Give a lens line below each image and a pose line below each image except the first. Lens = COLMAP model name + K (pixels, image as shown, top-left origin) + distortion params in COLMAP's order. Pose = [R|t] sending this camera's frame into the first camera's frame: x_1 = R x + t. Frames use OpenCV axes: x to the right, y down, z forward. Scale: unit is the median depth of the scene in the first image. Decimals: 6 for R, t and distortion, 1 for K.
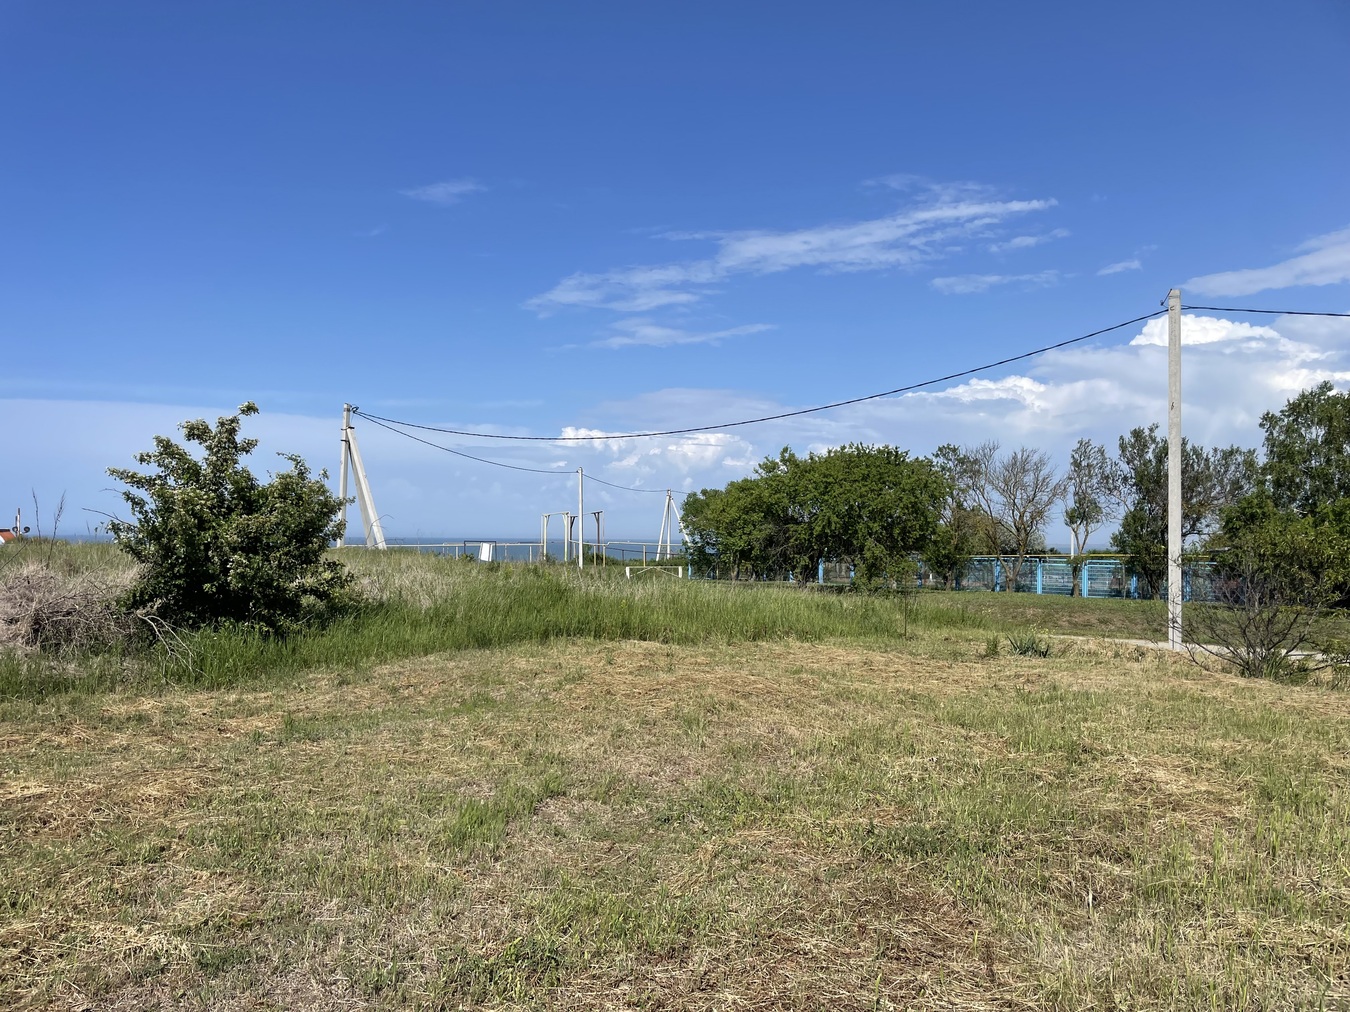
lens RADIAL K [[1026.2, 0, 657.7], [0, 1026.2, 566.9], [0, 0, 1]] dist [0.090130, -0.117233]
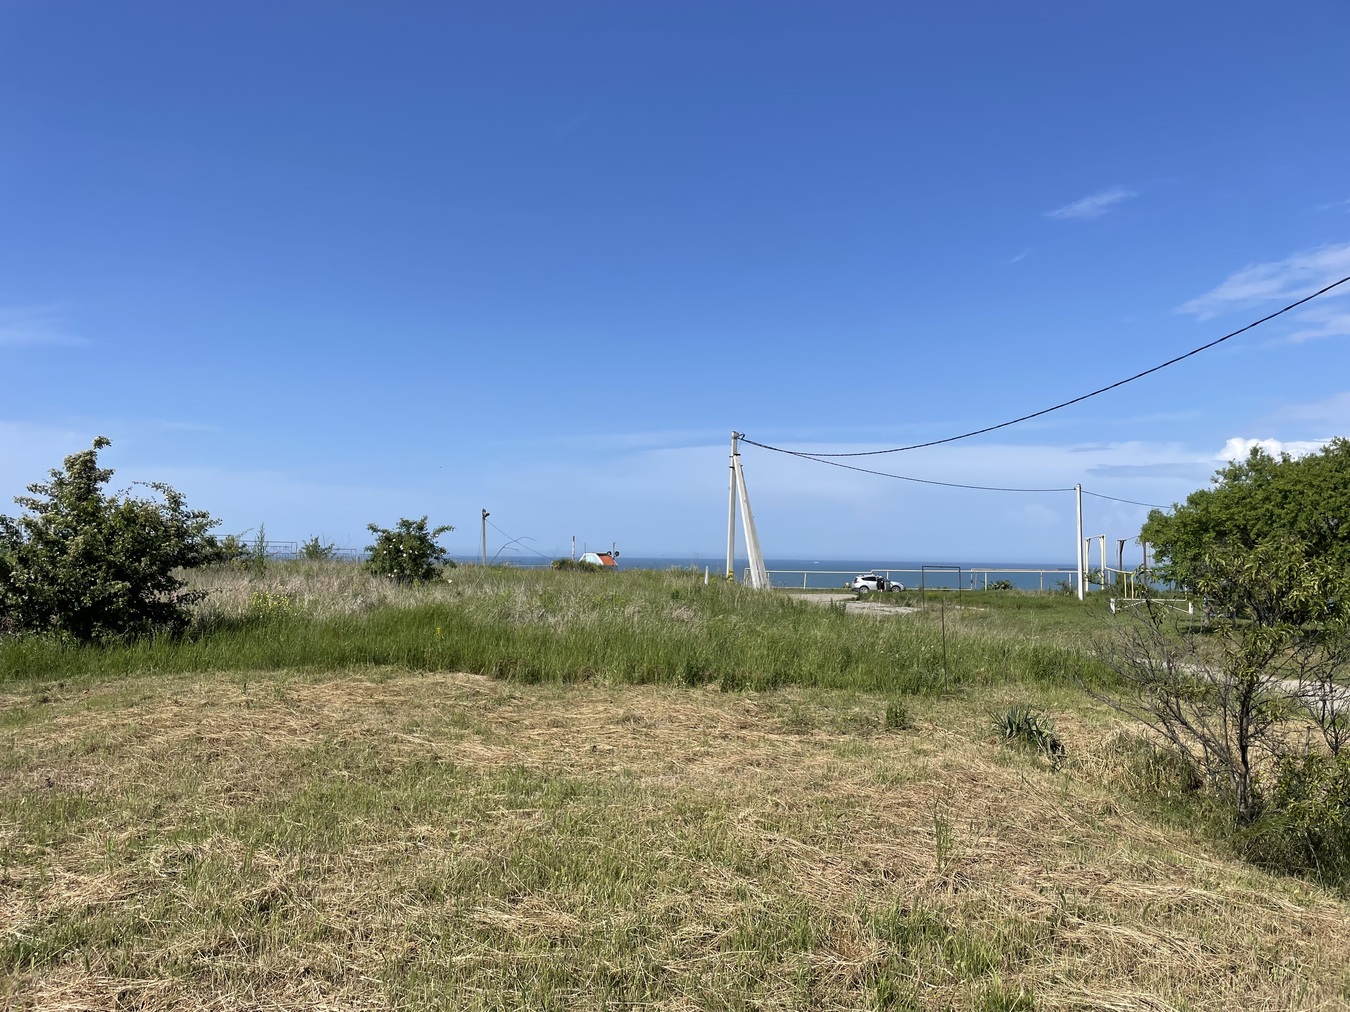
lens RADIAL K [[1026.2, 0, 670.0], [0, 1026.2, 505.6], [0, 0, 1]] dist [0.090130, -0.117233]
pose [[0.823379, -0.024331, -0.566971, 0.204643], [-0.023458, 0.996767, -0.076842, -0.002832], [0.567007, 0.076570, 0.820146, 0.113655]]
